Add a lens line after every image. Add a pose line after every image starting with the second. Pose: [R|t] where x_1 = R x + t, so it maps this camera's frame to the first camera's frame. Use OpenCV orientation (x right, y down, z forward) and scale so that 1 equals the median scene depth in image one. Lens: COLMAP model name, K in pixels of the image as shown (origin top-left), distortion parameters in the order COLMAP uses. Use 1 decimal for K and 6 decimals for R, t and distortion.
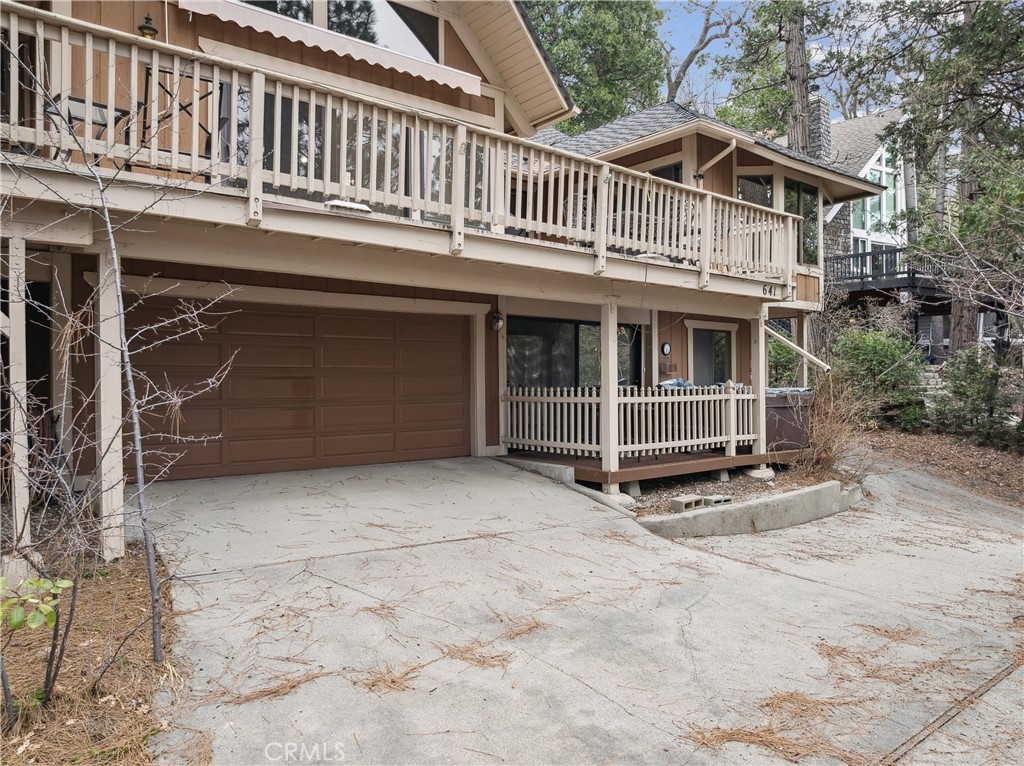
lens RADIAL K [[732.6, 0, 512.0], [0, 732.6, 383.0], [0, 0, 1]] dist [-0.011817, -0.002609]
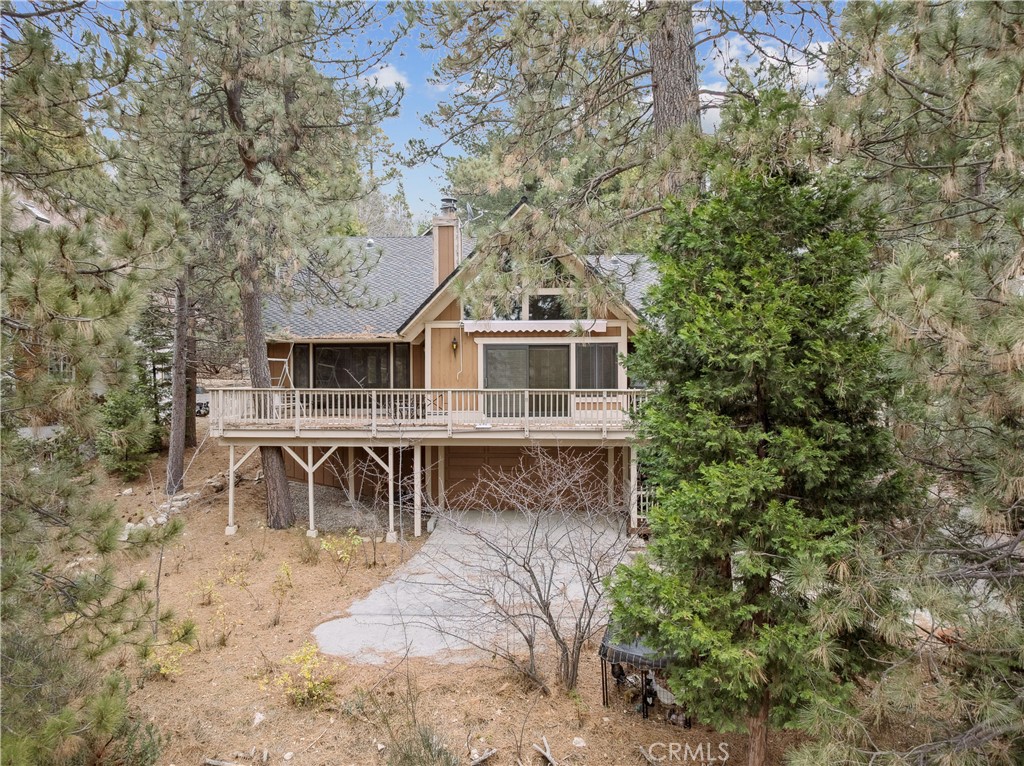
lens RADIAL K [[732.6, 0, 512.0], [0, 732.6, 383.0], [0, 0, 1]] dist [-0.011817, -0.002609]
pose [[0.760135, -0.000195, -0.649766, 1.184265], [-0.000188, 1.000000, -0.000520, -0.278010], [0.649766, 0.000518, 0.760134, -0.767206]]
